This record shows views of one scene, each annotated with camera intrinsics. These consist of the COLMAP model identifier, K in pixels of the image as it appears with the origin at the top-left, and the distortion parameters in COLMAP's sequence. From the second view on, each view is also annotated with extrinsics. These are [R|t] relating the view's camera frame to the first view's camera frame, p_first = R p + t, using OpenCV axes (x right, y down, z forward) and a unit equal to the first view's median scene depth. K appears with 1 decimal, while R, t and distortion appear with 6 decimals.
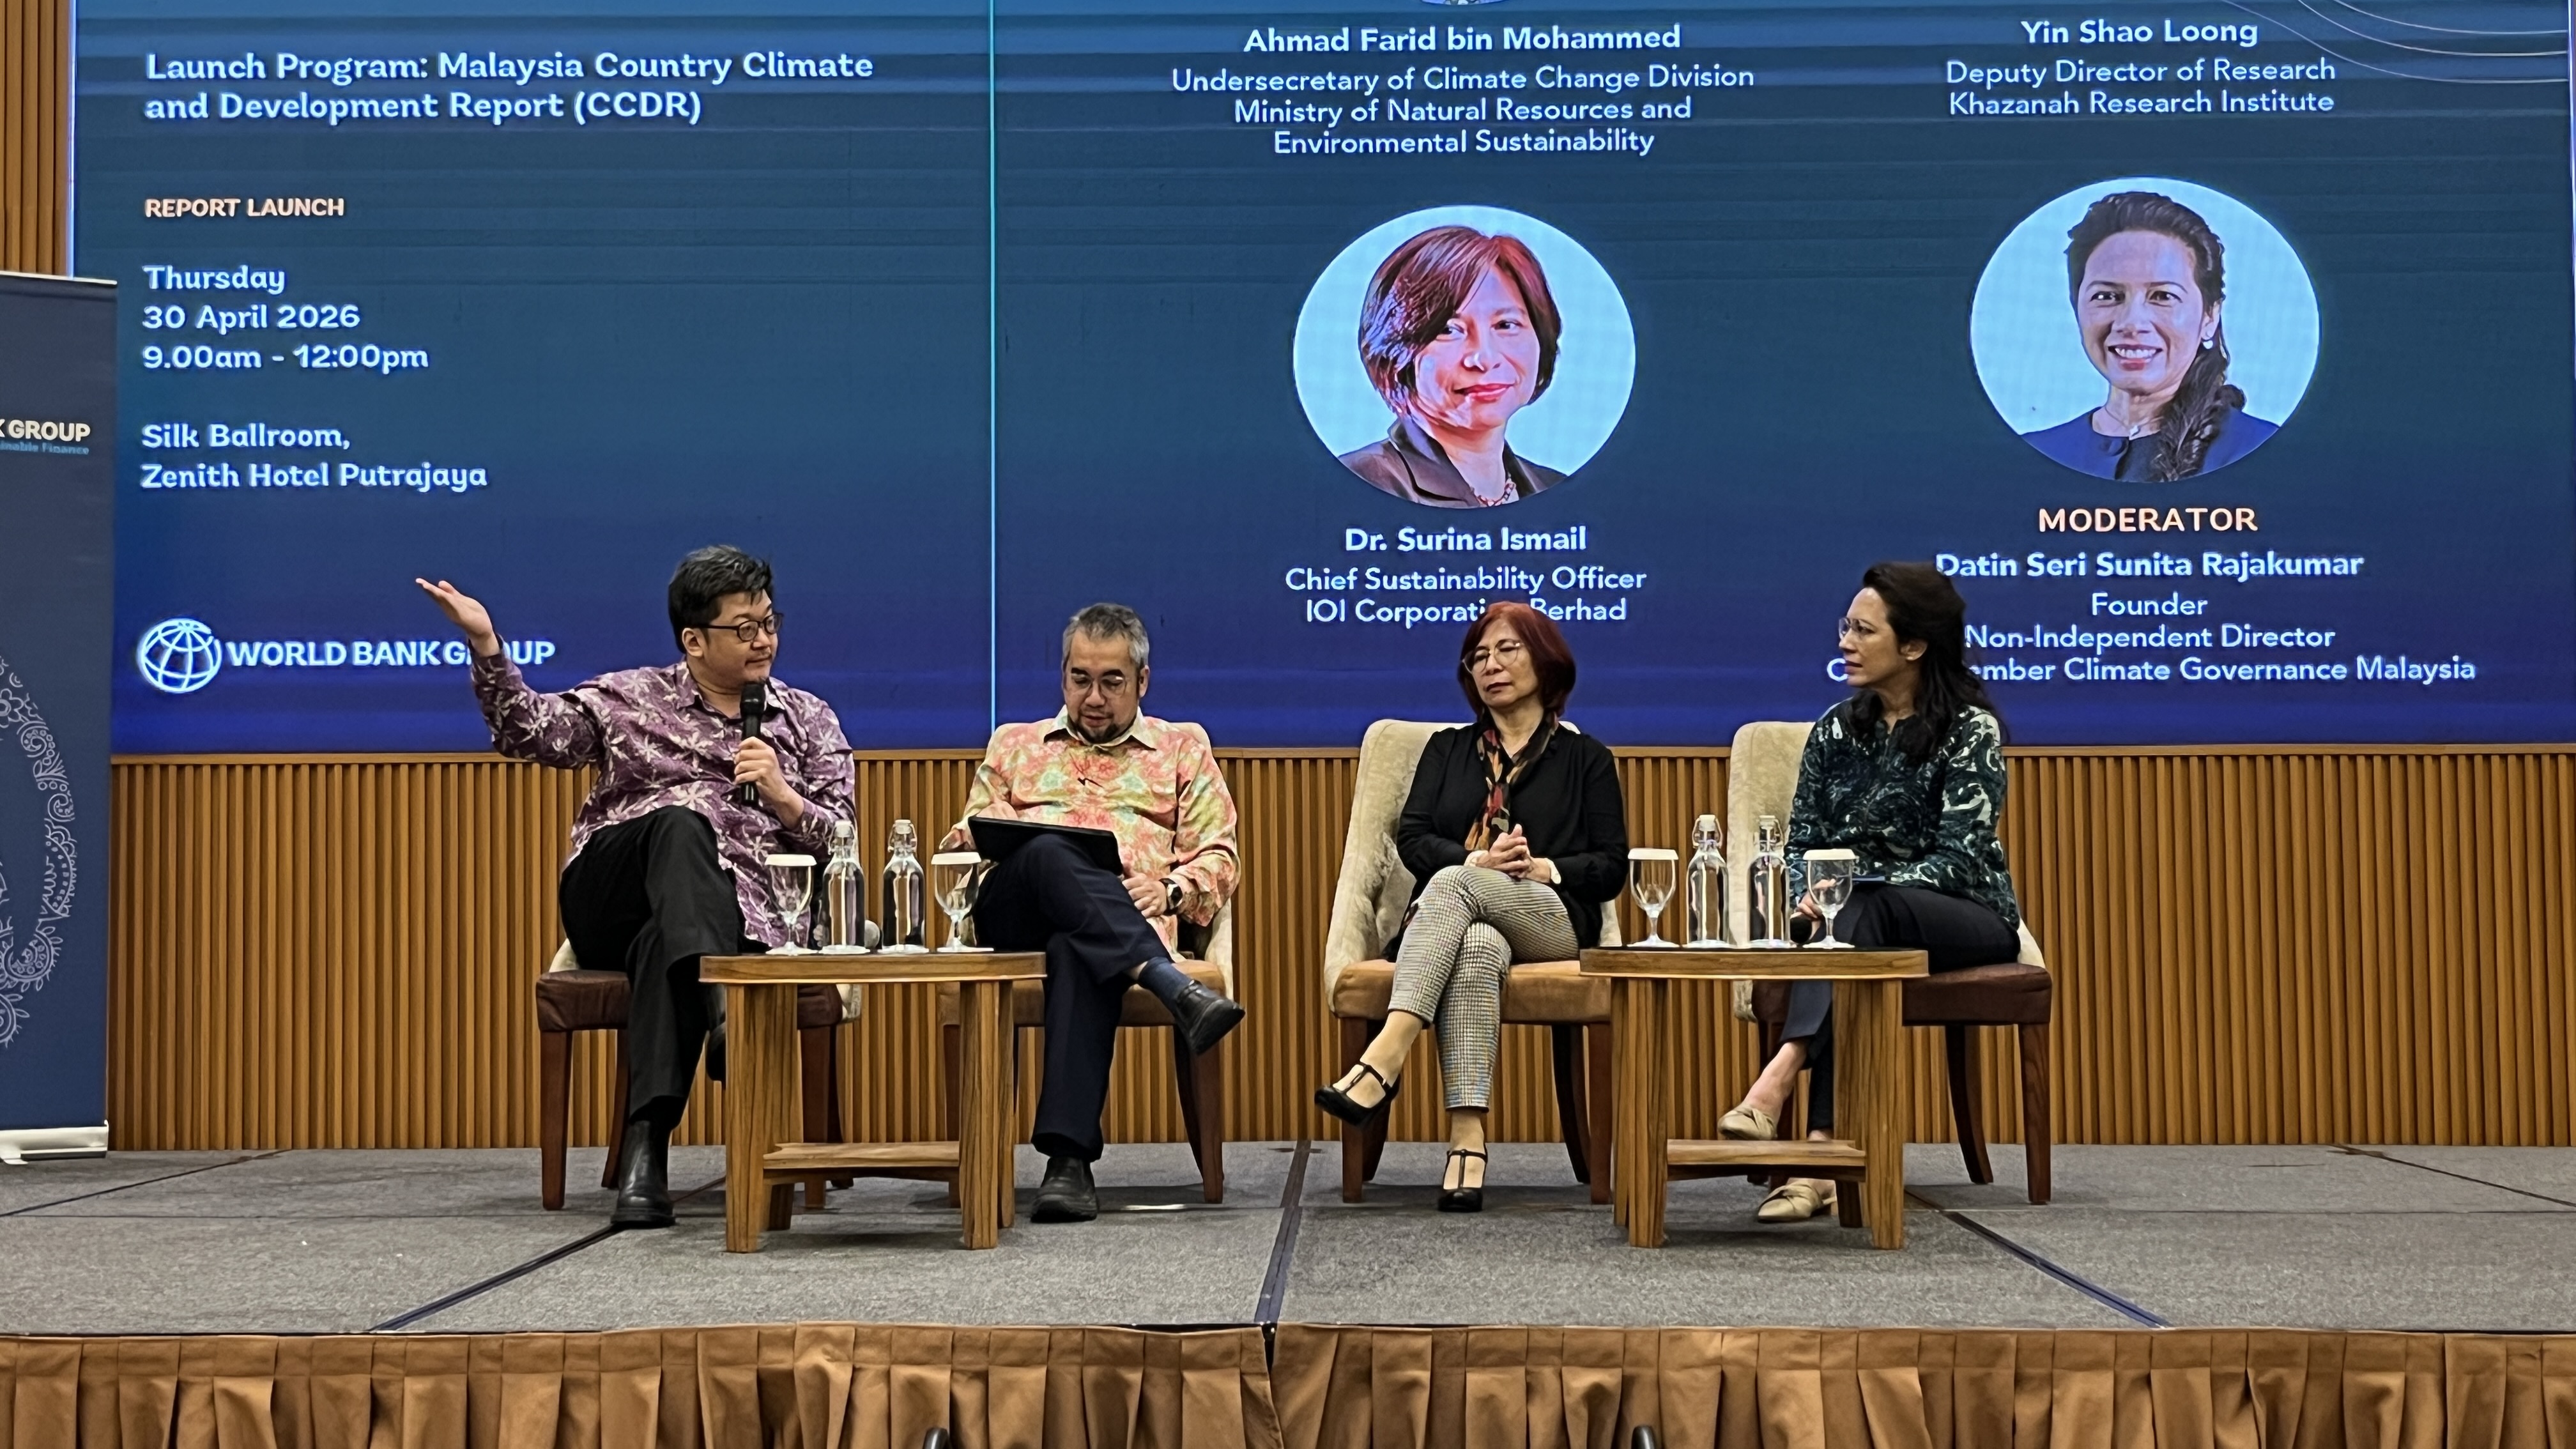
lens RADIAL K [[3492.7, 0, 1288.0], [0, 3492.7, 724.5], [0, 0, 1]] dist [0.013024, 0.018637]
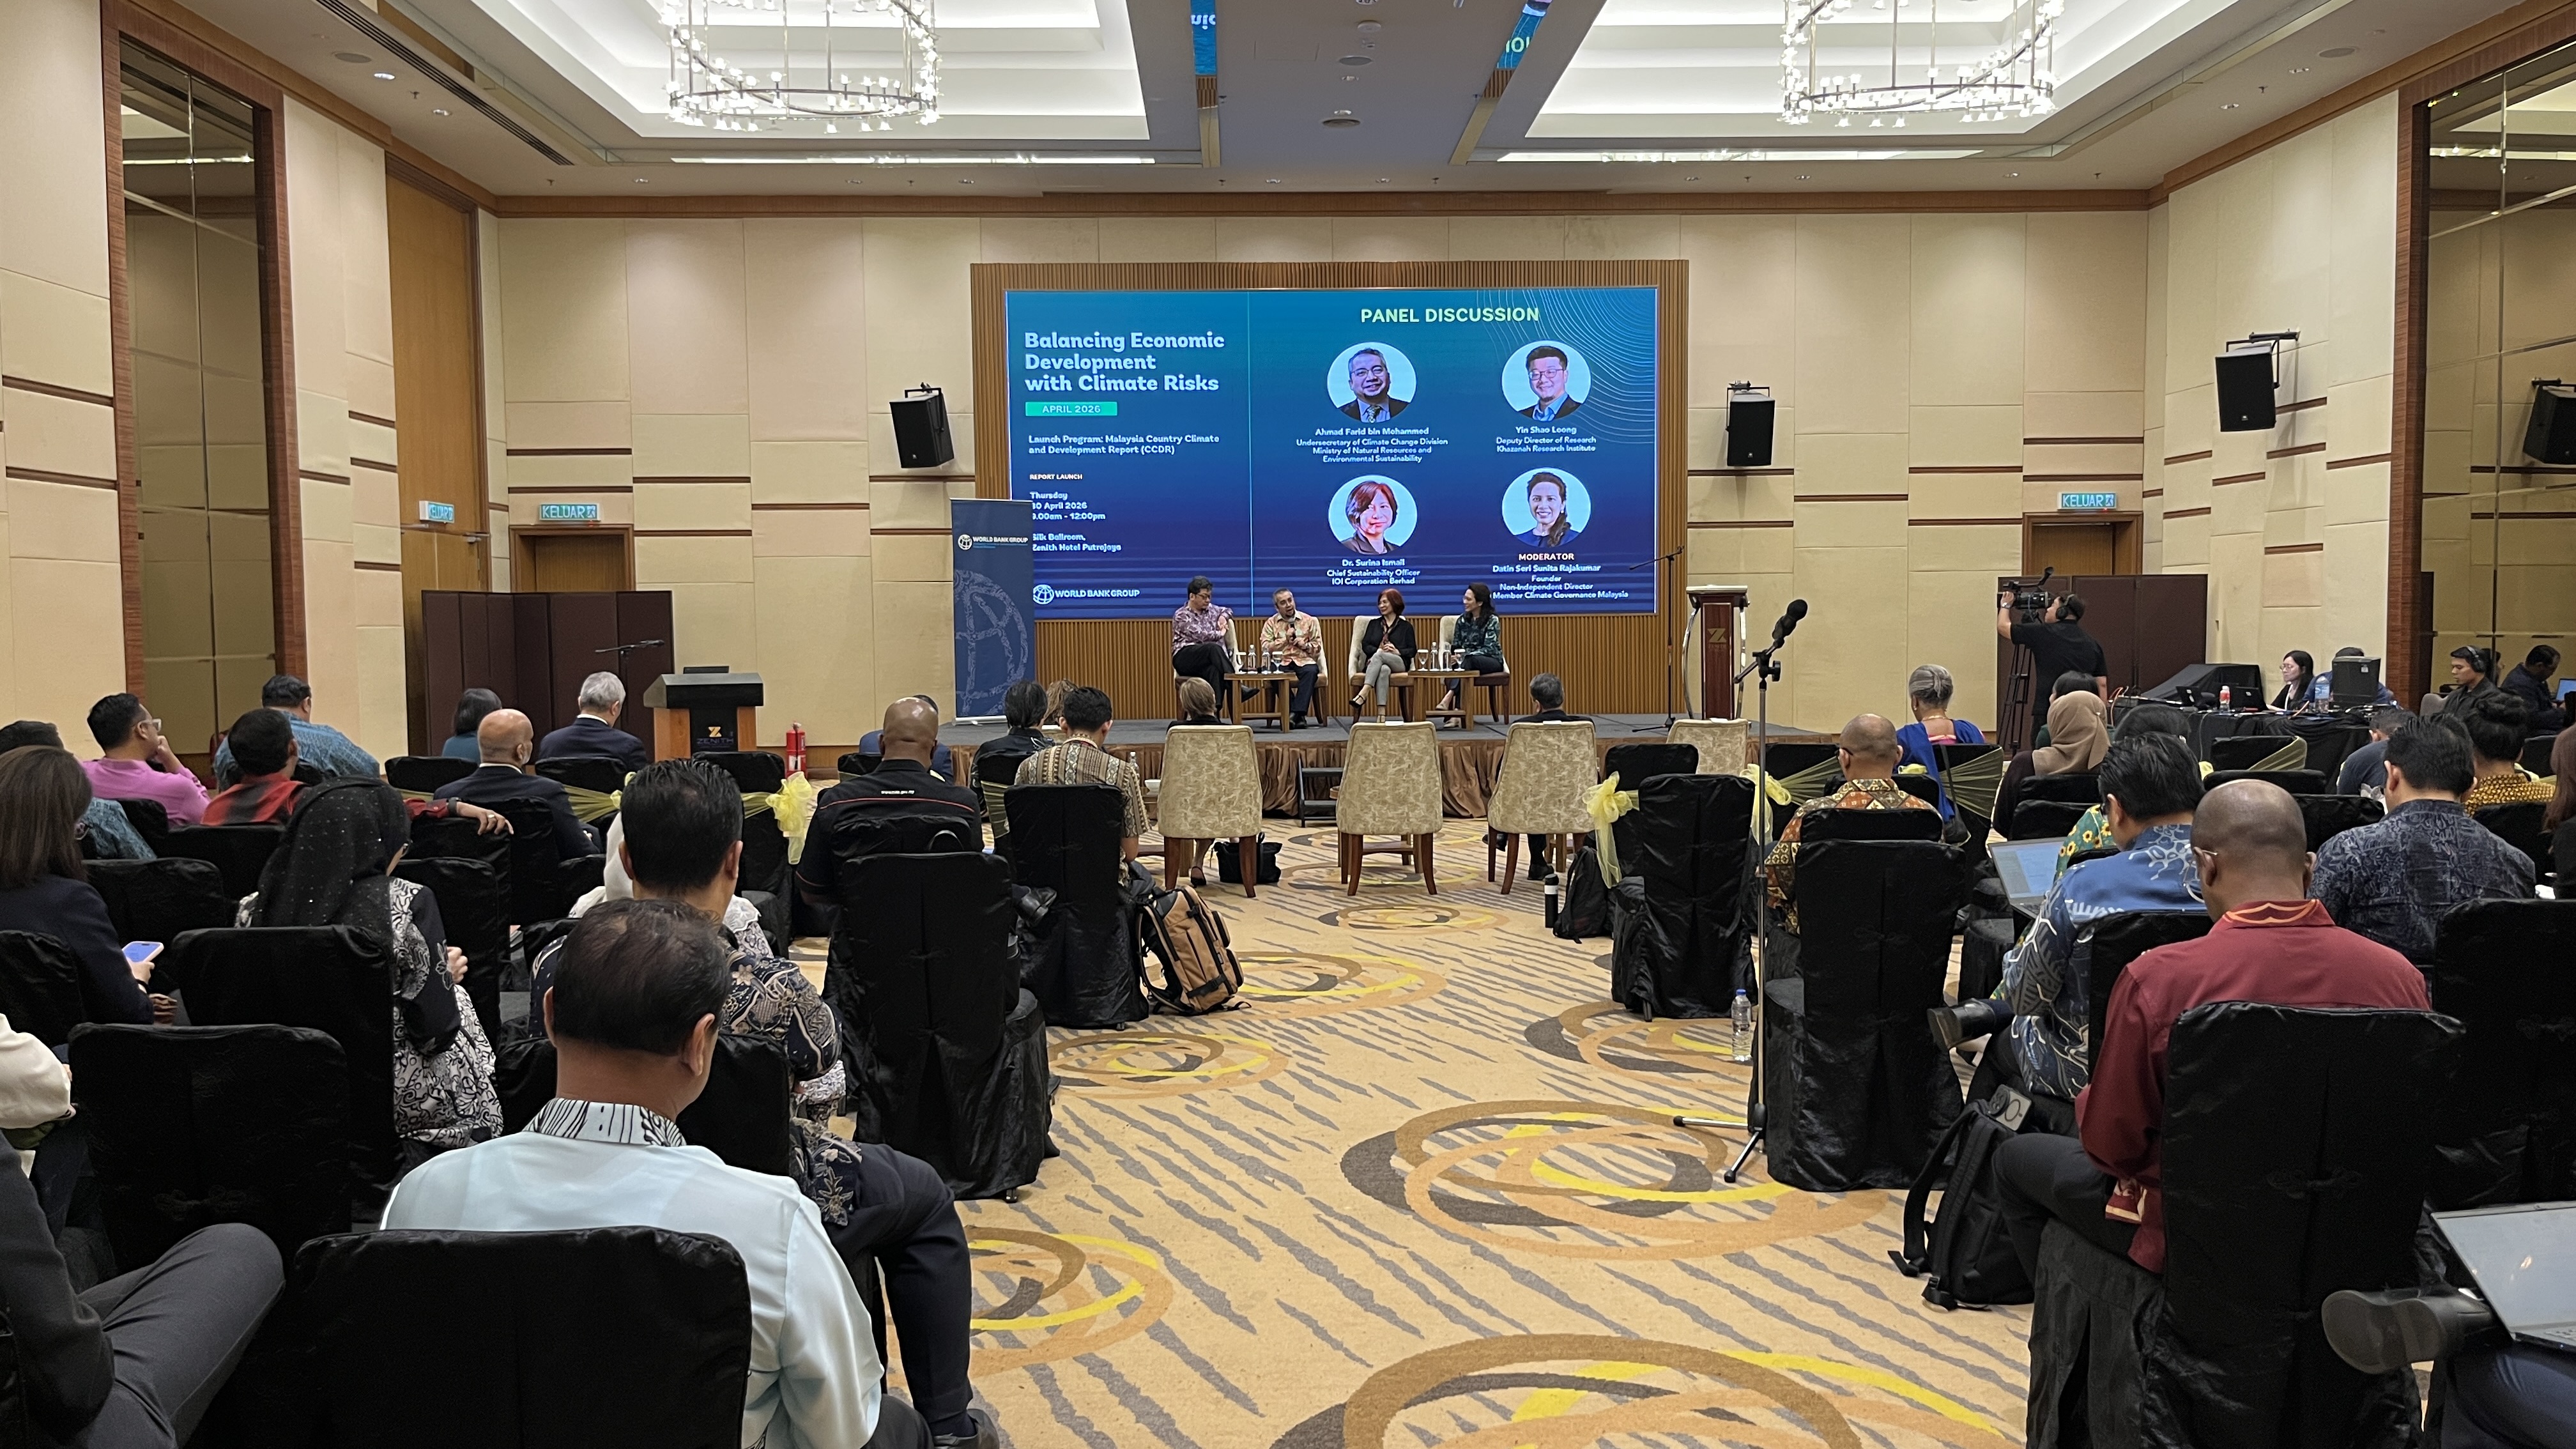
lens RADIAL K [[1941.4, 0, 1288.0], [0, 1941.4, 724.5], [0, 0, 1]] dist [-0.000740, -0.003353]
pose [[0.999167, -0.009386, 0.039725, -0.132490], [0.005072, 0.994210, 0.107339, -0.106299], [-0.040503, -0.107048, 0.993429, -1.173116]]
